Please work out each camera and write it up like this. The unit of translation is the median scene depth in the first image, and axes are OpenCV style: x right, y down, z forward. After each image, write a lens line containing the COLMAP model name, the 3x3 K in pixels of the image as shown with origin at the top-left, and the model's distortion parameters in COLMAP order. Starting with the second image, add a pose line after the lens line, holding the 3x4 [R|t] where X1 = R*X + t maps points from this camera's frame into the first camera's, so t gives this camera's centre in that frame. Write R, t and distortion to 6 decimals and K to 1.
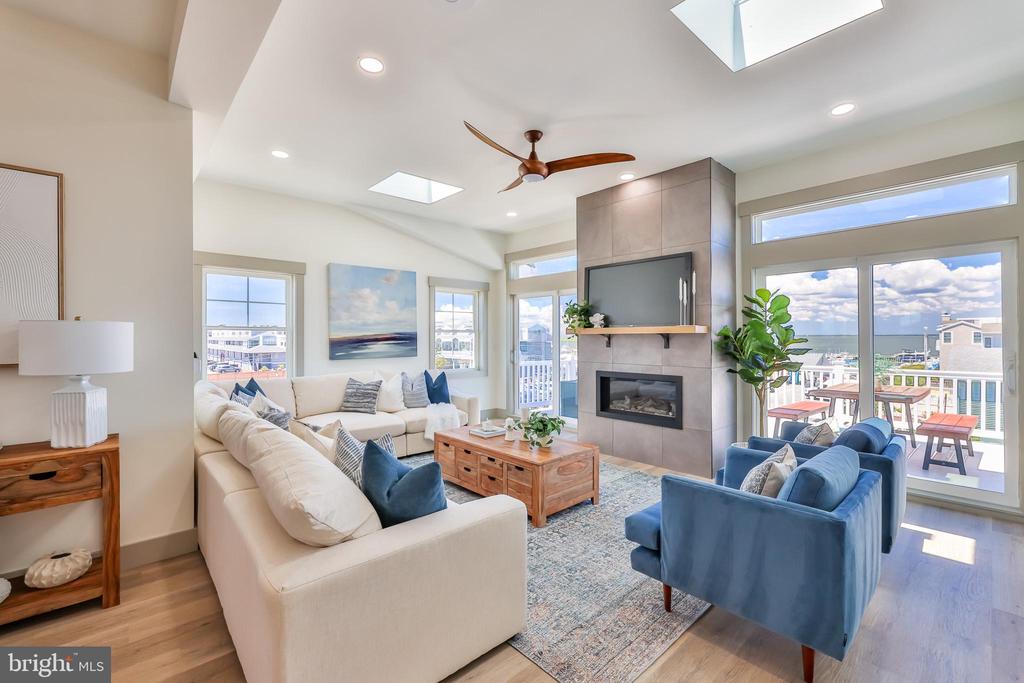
lens RADIAL K [[437.9, 0, 542.3], [0, 437.9, 338.7], [0, 0, 1]] dist [0.000293, 0.000313]
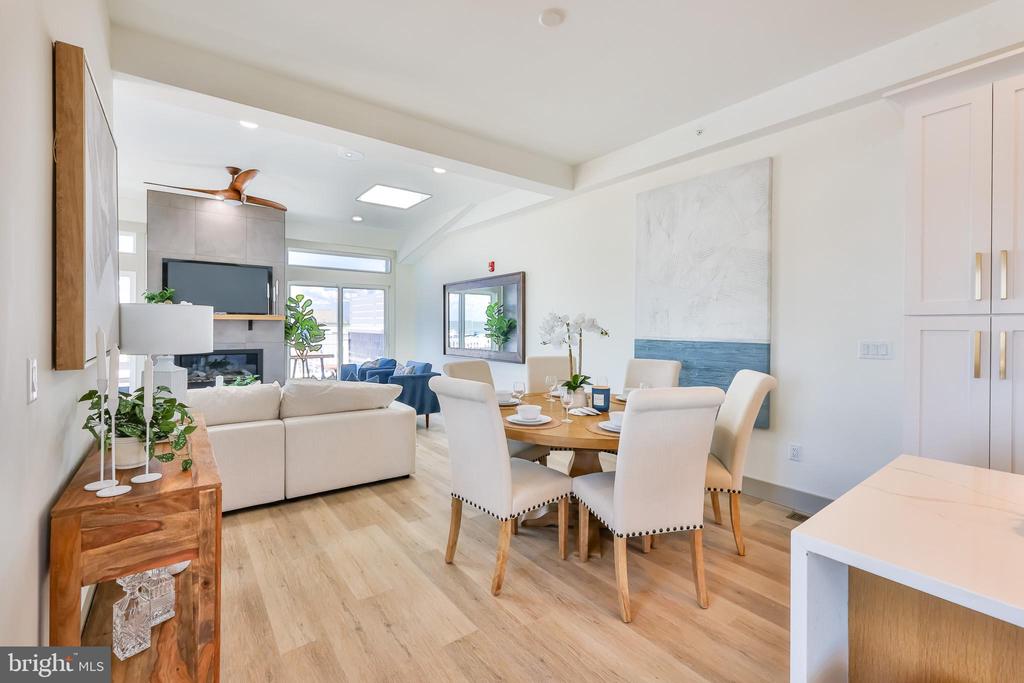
lens RADIAL K [[438.1, 0, 477.7], [0, 438.1, 326.8], [0, 0, 1]] dist [0.000779, 0.000194]
pose [[0.169465, 0.002451, 0.985533, -1.015279], [-0.009281, 0.999957, -0.000890, 0.005640], [-0.985493, -0.008996, 0.169480, 0.033652]]
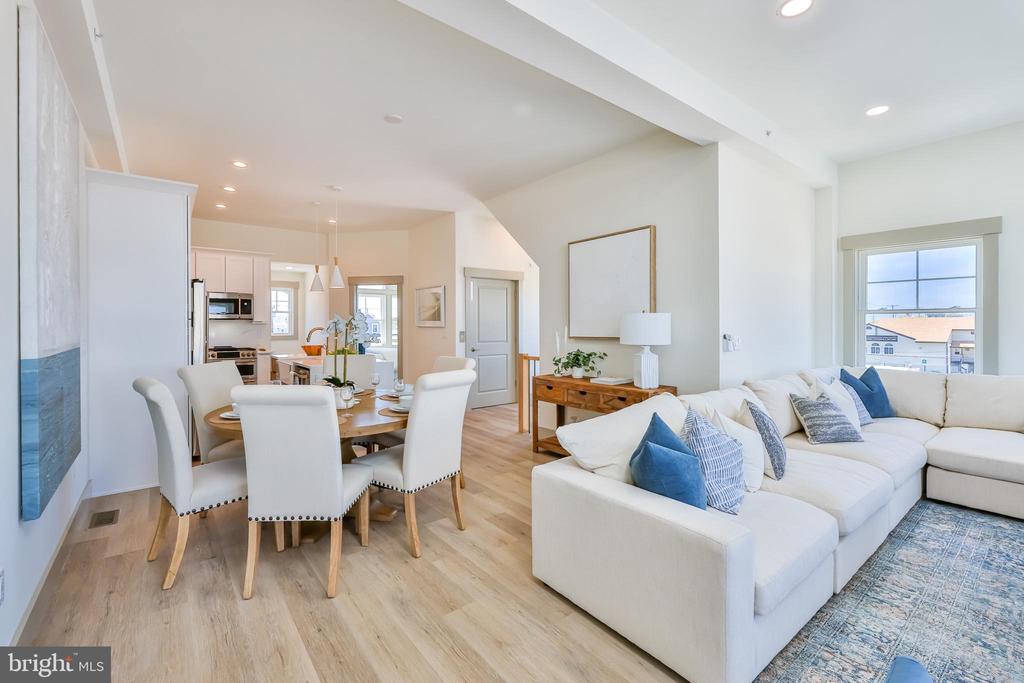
lens RADIAL K [[438.1, 0, 477.7], [0, 438.1, 326.8], [0, 0, 1]] dist [0.000779, 0.000194]
pose [[-0.137831, 0.011592, -0.990388, 0.346984], [0.001869, 0.999933, 0.011444, -0.004492], [0.990454, -0.000273, -0.137844, 0.306842]]
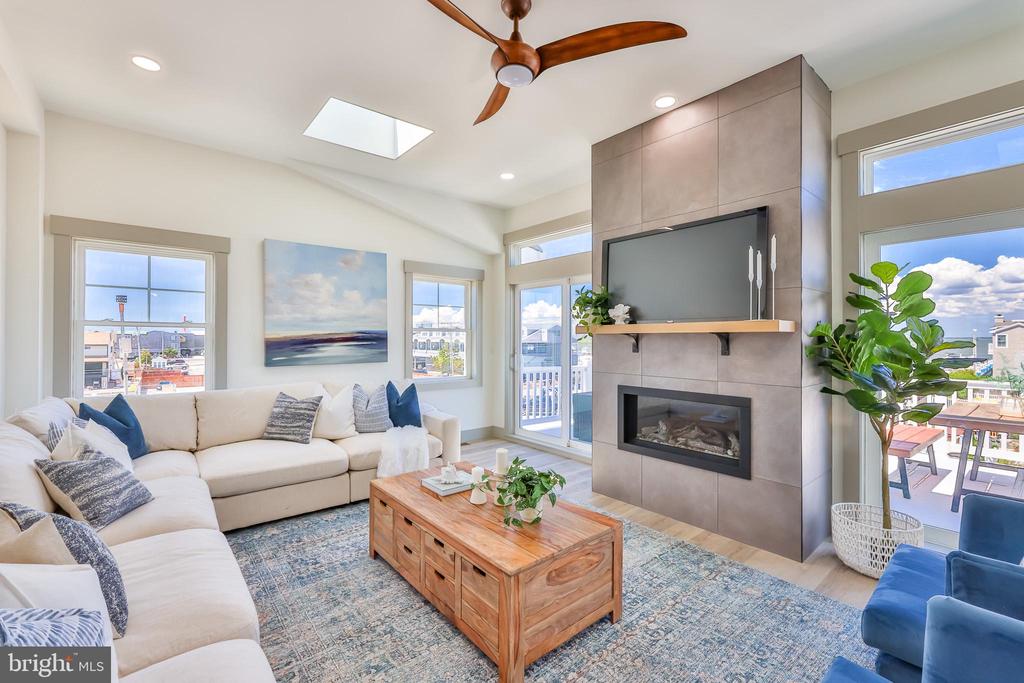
lens RADIAL K [[437.9, 0, 542.3], [0, 437.9, 338.7], [0, 0, 1]] dist [0.000293, 0.000313]
pose [[0.998799, 0.004116, -0.048820, 0.040352], [-0.004271, 0.999986, -0.003079, 0.000512], [0.048806, 0.003283, 0.998803, 0.331657]]
